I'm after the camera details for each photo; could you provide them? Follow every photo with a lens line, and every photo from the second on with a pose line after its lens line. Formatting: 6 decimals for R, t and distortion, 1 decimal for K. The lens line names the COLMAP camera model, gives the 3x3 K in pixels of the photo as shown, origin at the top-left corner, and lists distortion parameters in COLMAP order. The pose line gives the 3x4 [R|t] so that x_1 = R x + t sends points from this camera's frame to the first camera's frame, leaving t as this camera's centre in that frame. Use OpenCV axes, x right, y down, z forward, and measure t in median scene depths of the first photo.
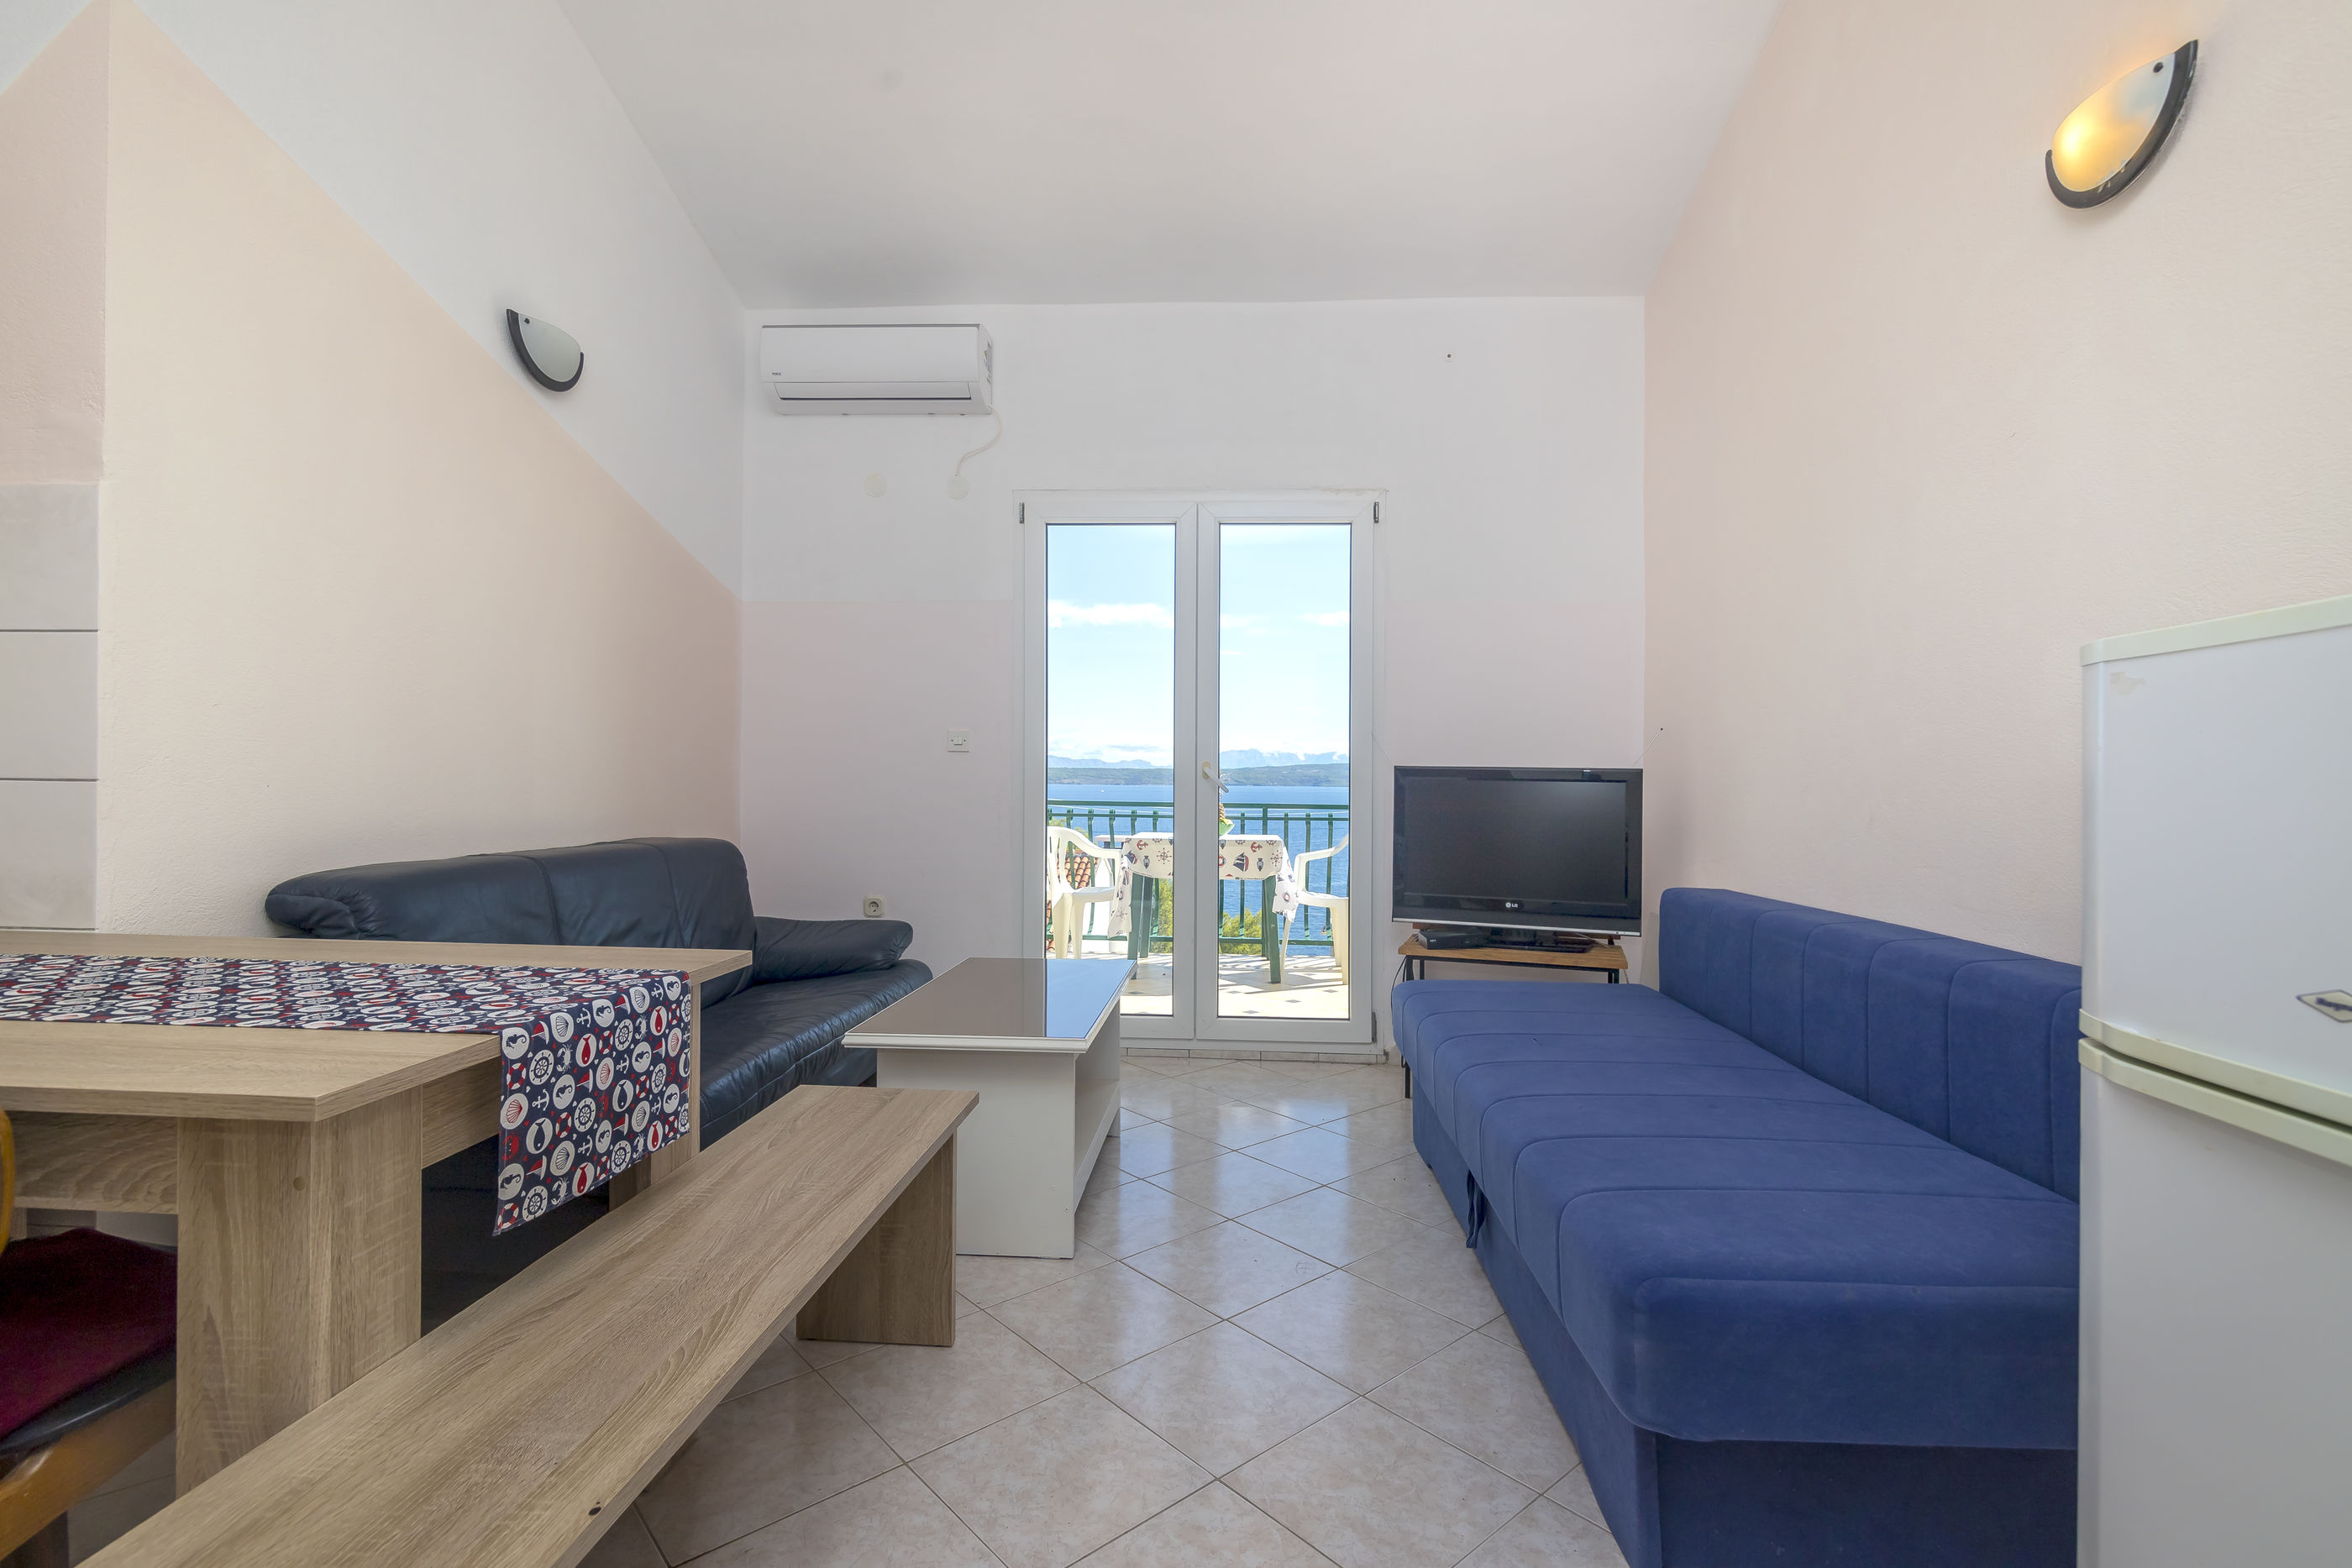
lens RADIAL K [[1083.7, 0, 1178.1], [0, 1083.7, 755.4], [0, 0, 1]] dist [-0.001858, -0.000749]
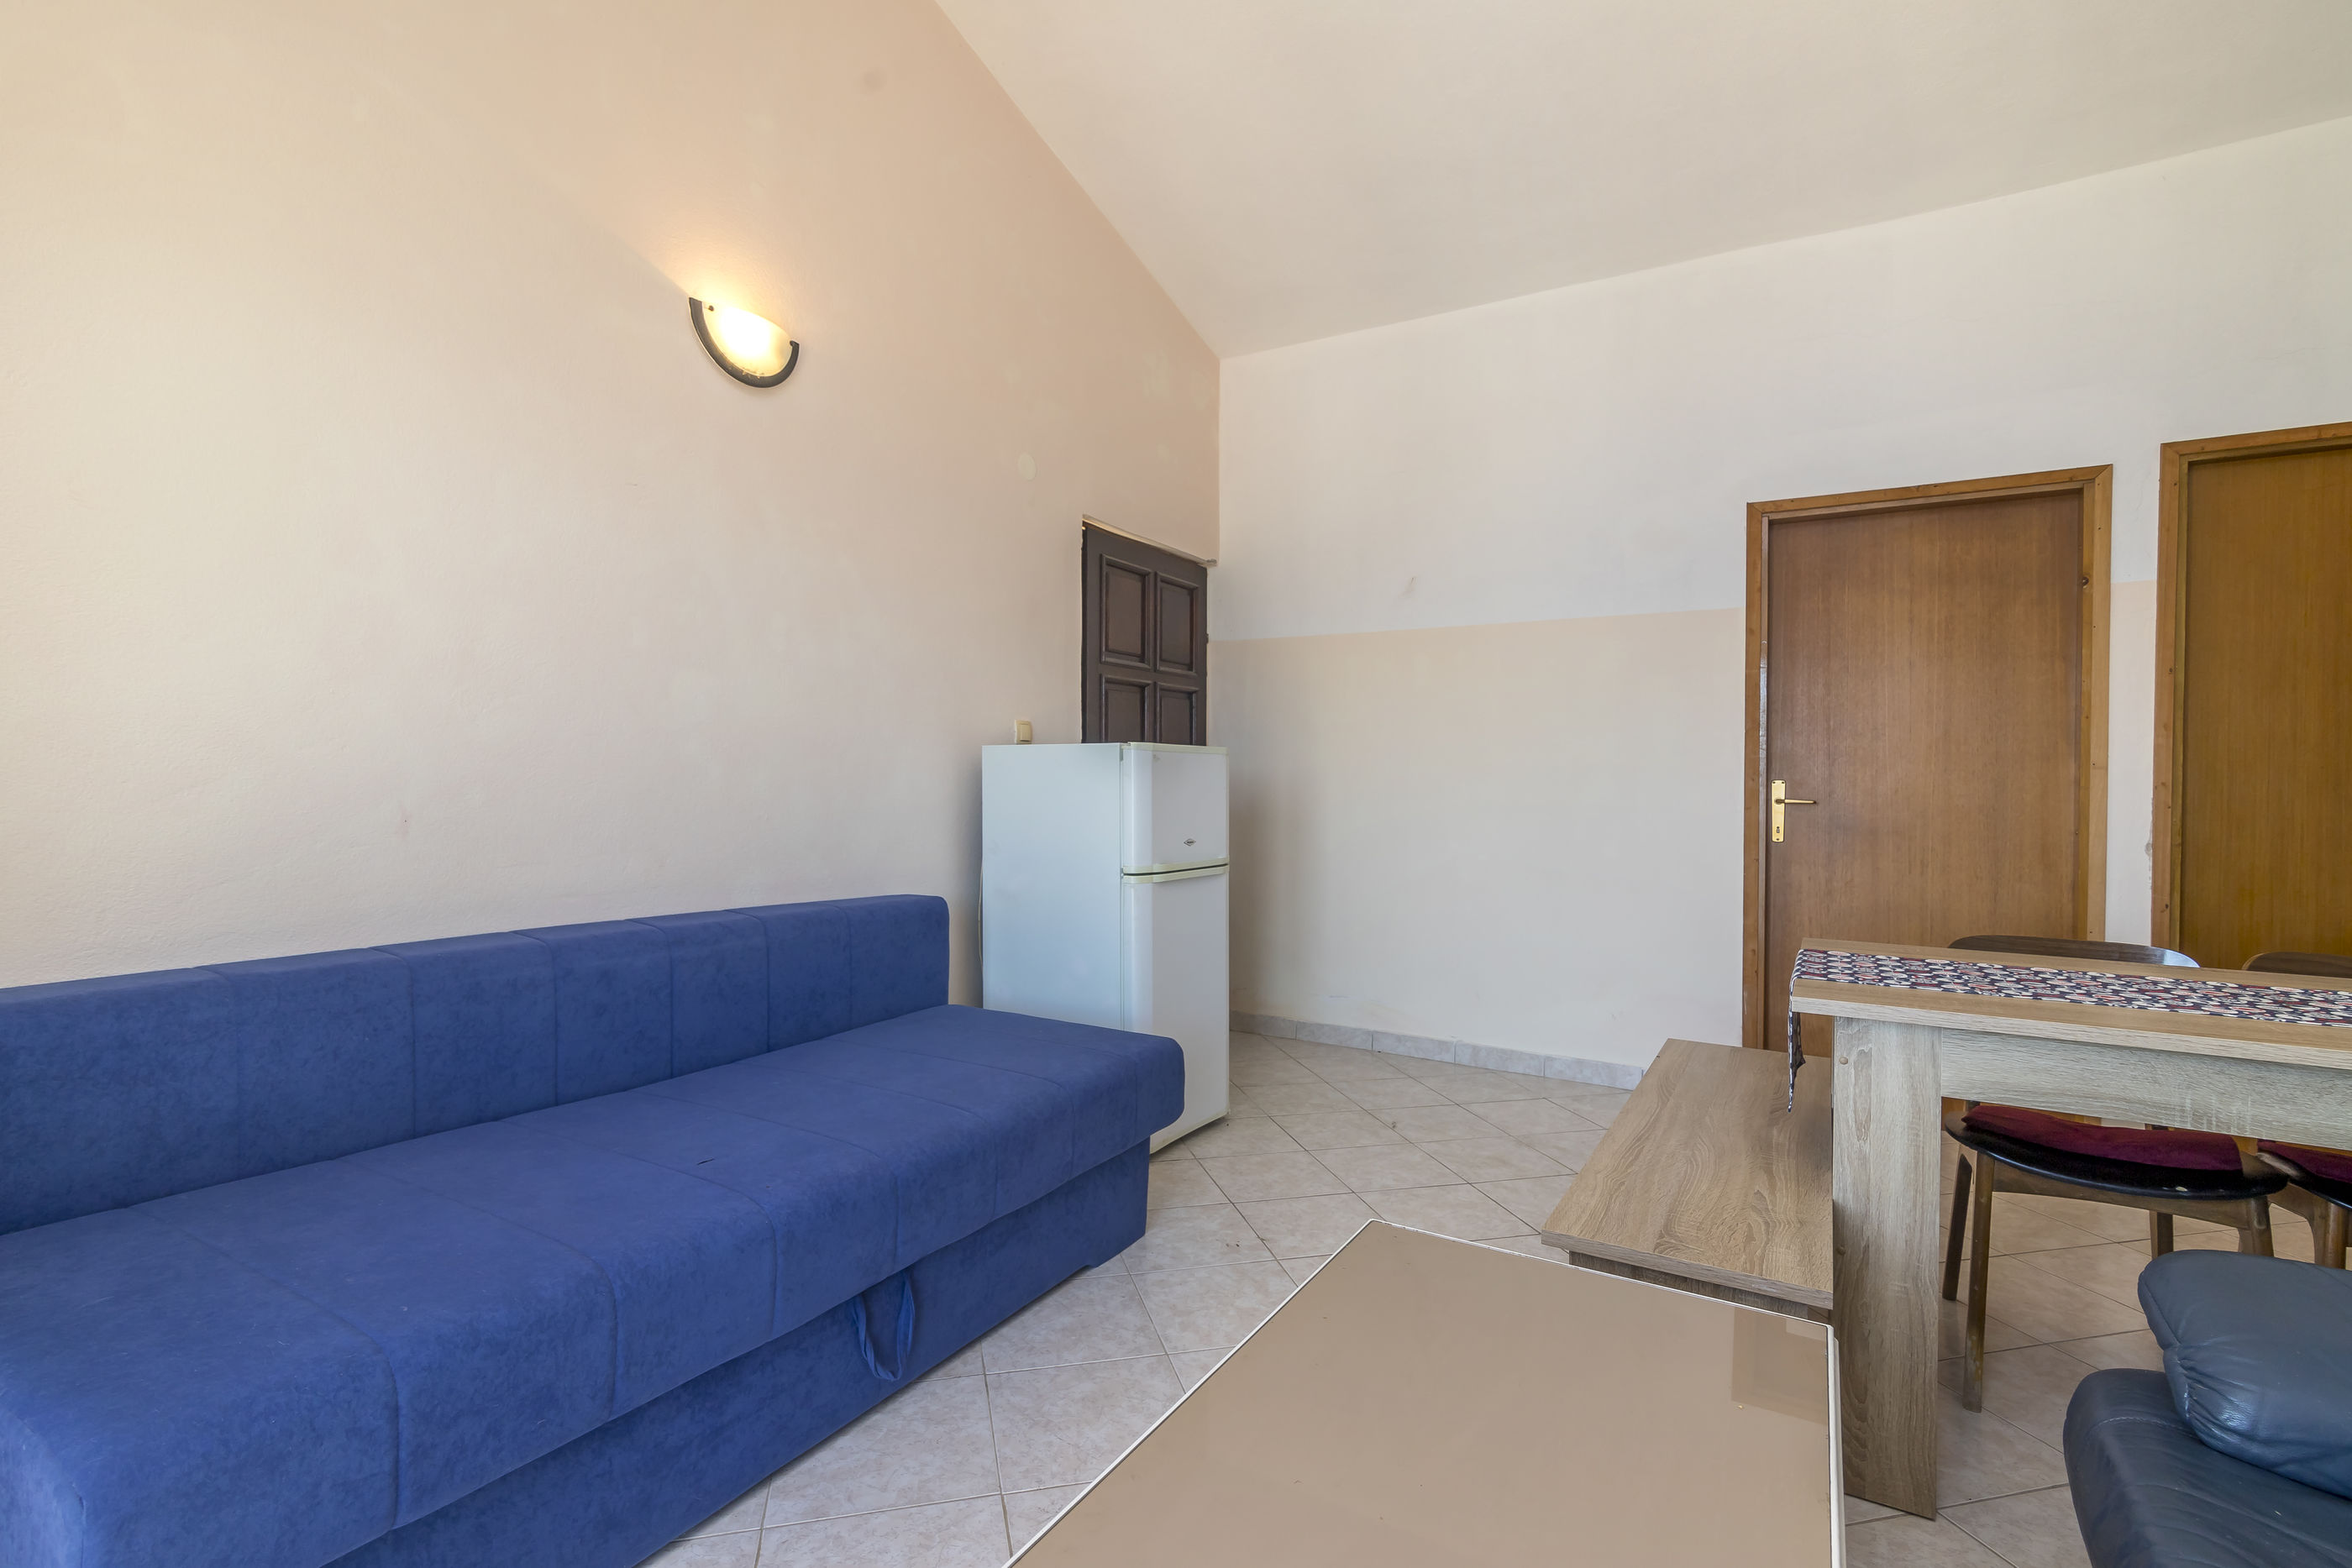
lens RADIAL K [[1101.1, 0, 1164.6], [0, 1101.1, 839.2], [0, 0, 1]] dist [0.019842, -0.010973]
pose [[-0.891384, -0.045376, 0.450972, -0.447271], [-0.033774, 0.998860, 0.033746, 0.038561], [-0.451989, 0.014850, -0.891900, 2.837162]]
